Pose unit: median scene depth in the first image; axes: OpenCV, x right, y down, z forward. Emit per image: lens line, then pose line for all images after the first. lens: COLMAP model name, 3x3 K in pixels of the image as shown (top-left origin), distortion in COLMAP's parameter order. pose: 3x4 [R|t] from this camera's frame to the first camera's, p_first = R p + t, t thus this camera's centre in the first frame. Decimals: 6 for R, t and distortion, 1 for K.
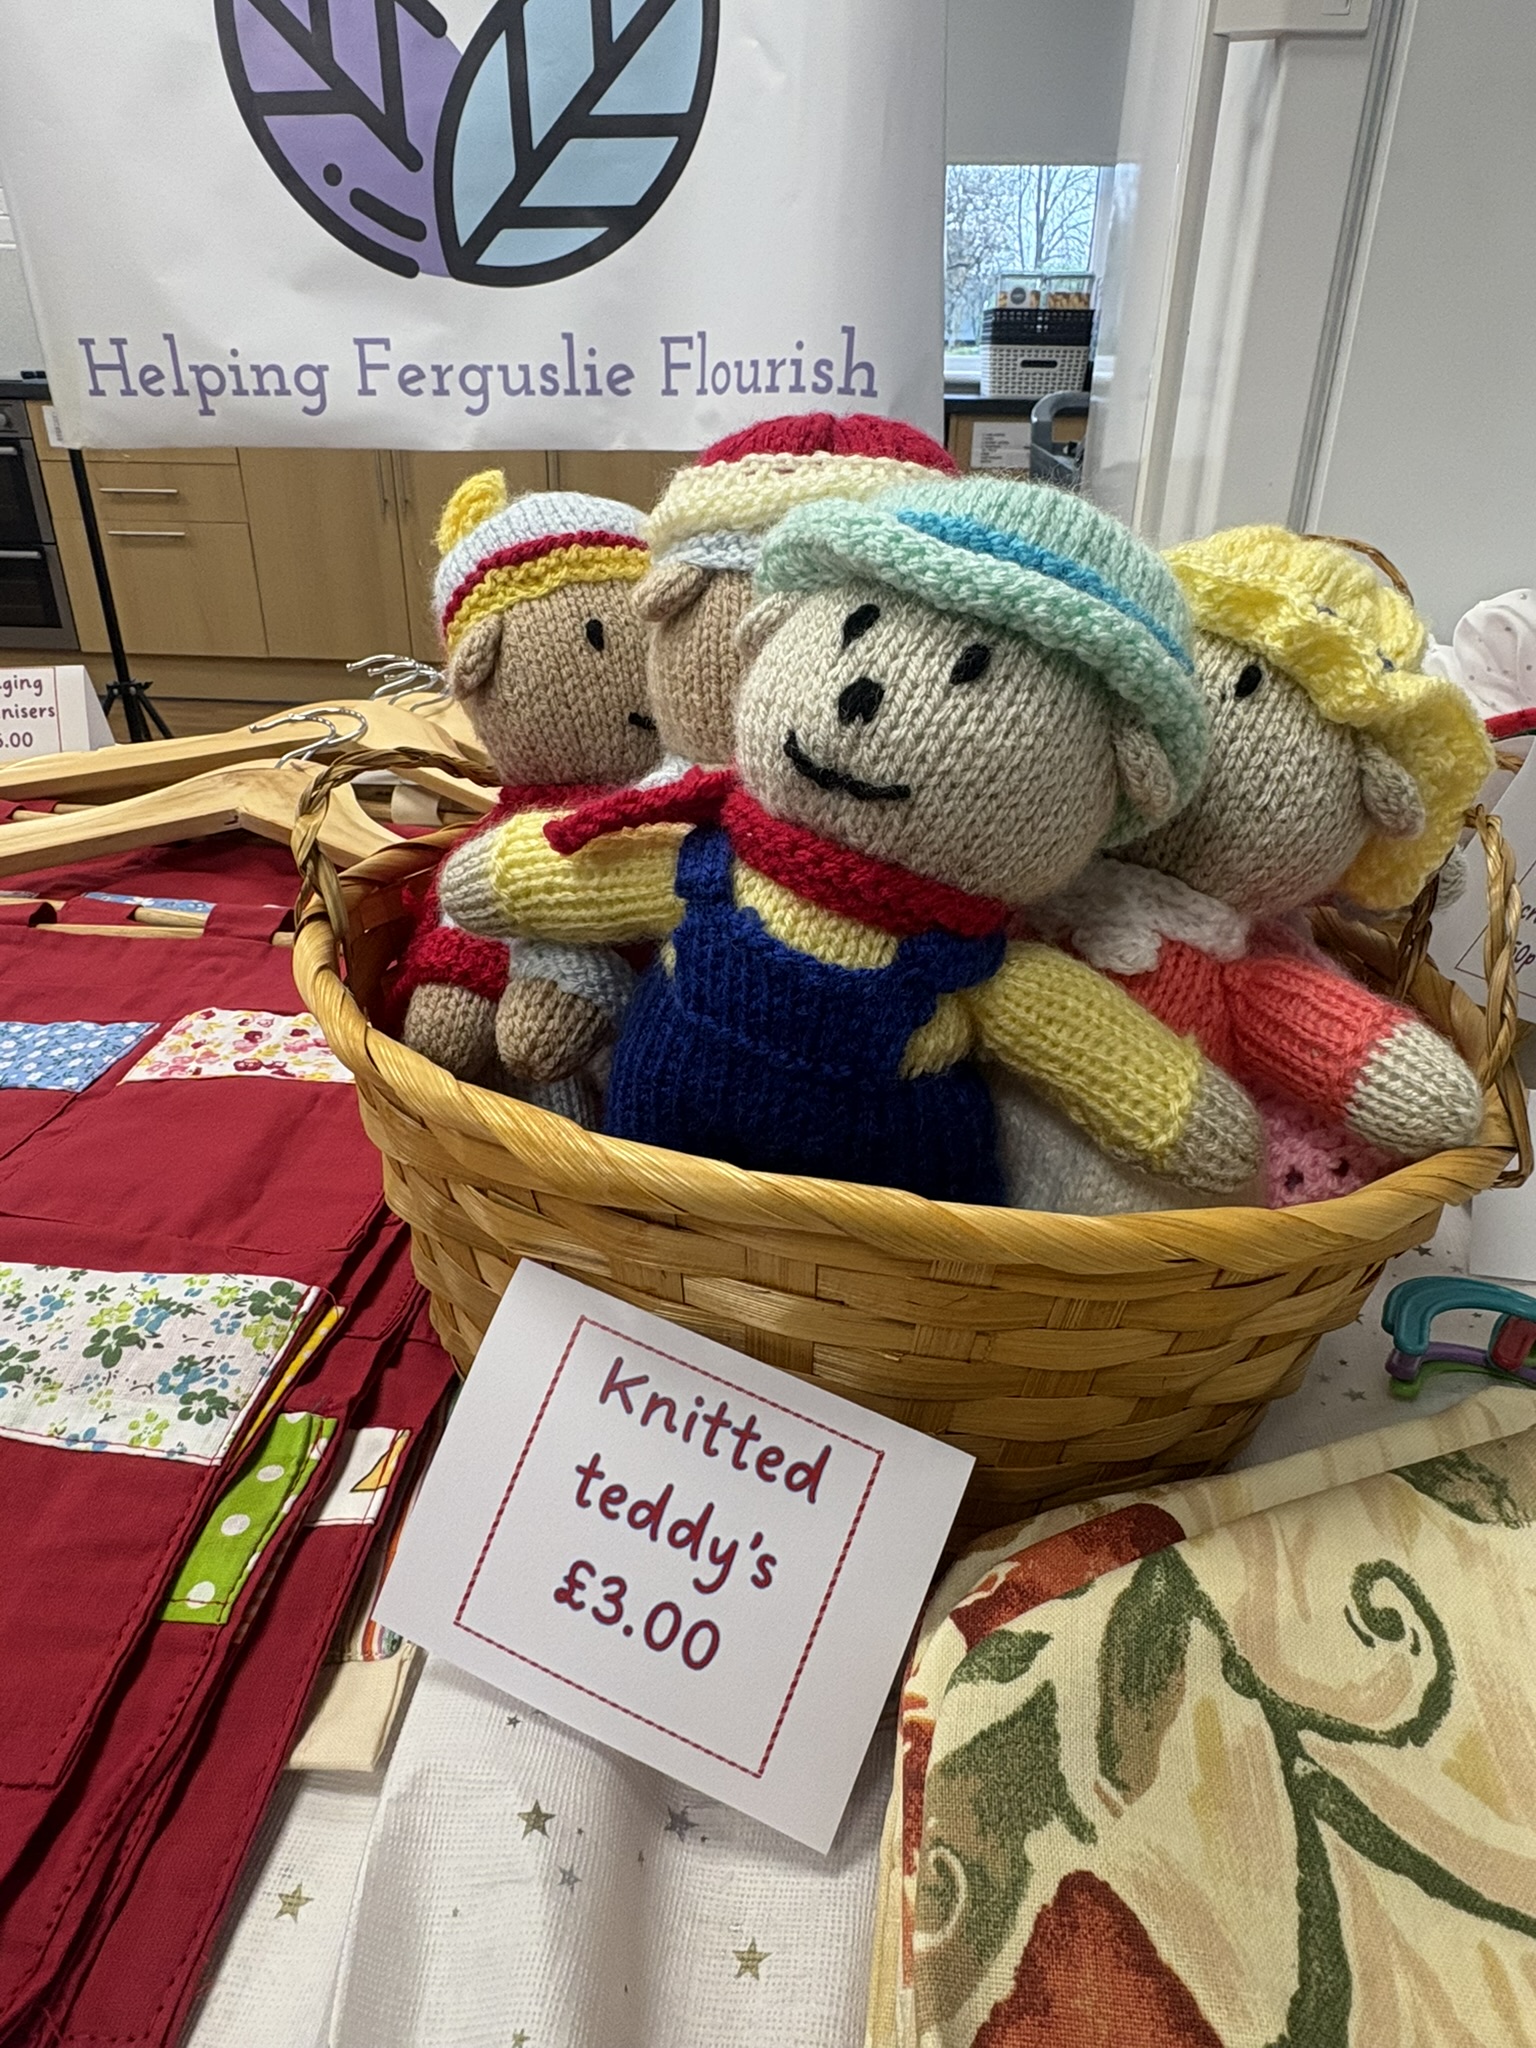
lens RADIAL K [[1345.4, 0, 767.0], [0, 1345.4, 1014.7], [0, 0, 1]] dist [-0.003734, 0.004051]
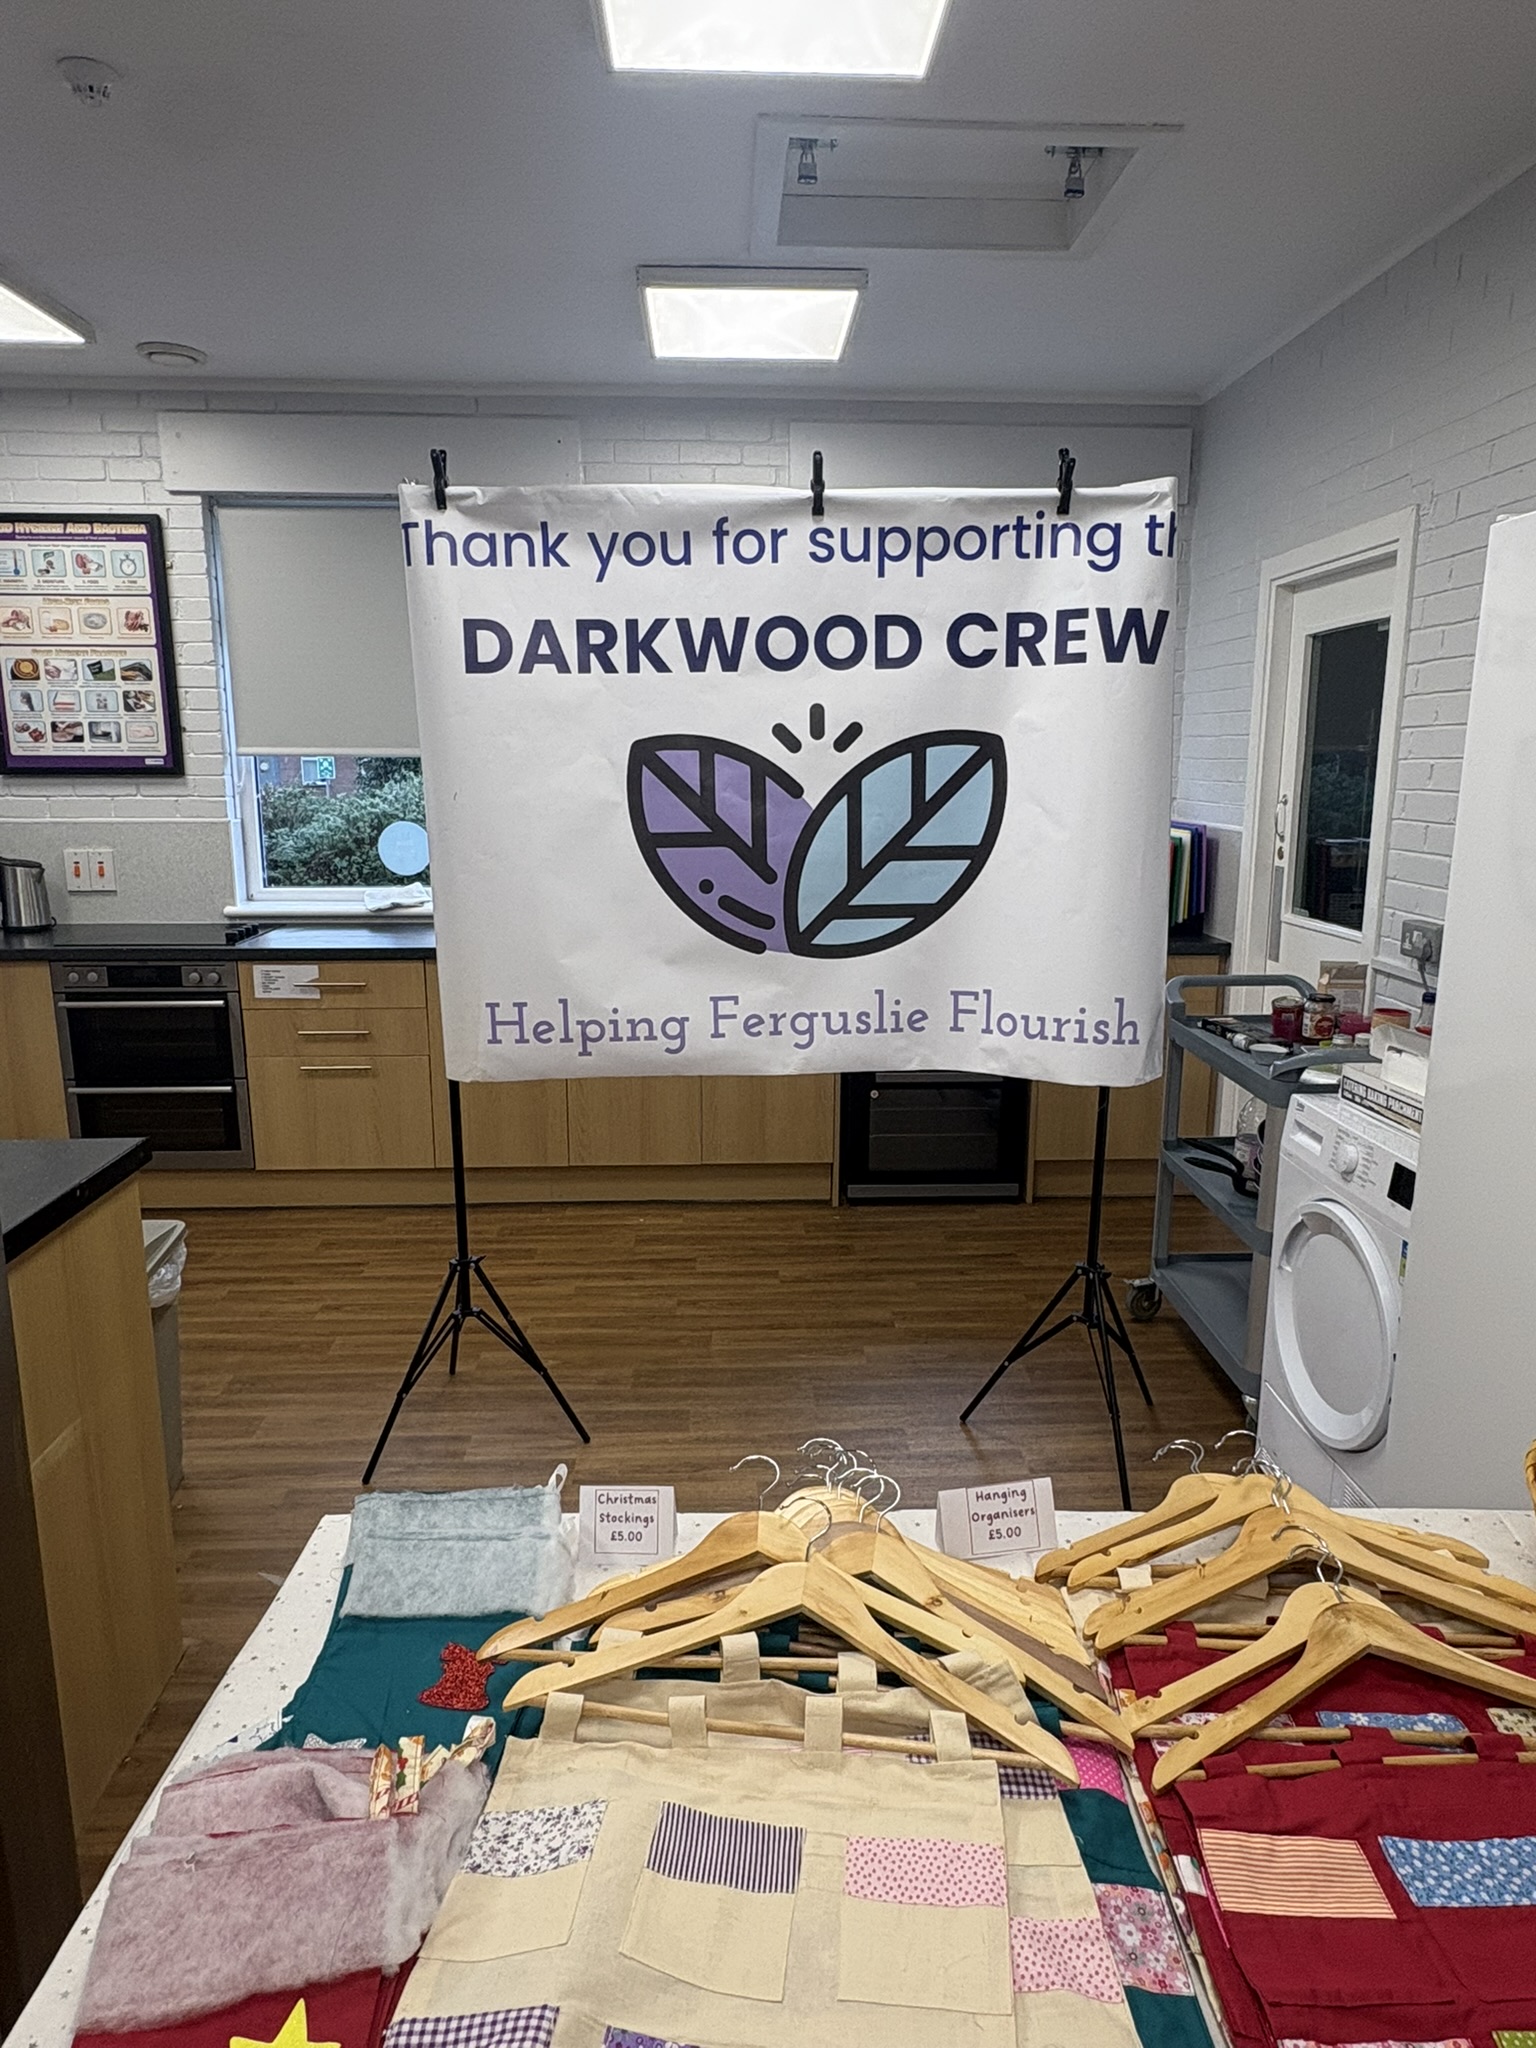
lens RADIAL K [[1345.4, 0, 773.0], [0, 1345.4, 1032.7], [0, 0, 1]] dist [-0.003734, 0.004051]
pose [[0.991741, -0.035792, 0.123162, -0.406148], [0.064223, 0.969797, -0.235308, -0.168504], [-0.111020, 0.241274, 0.964086, -0.220725]]
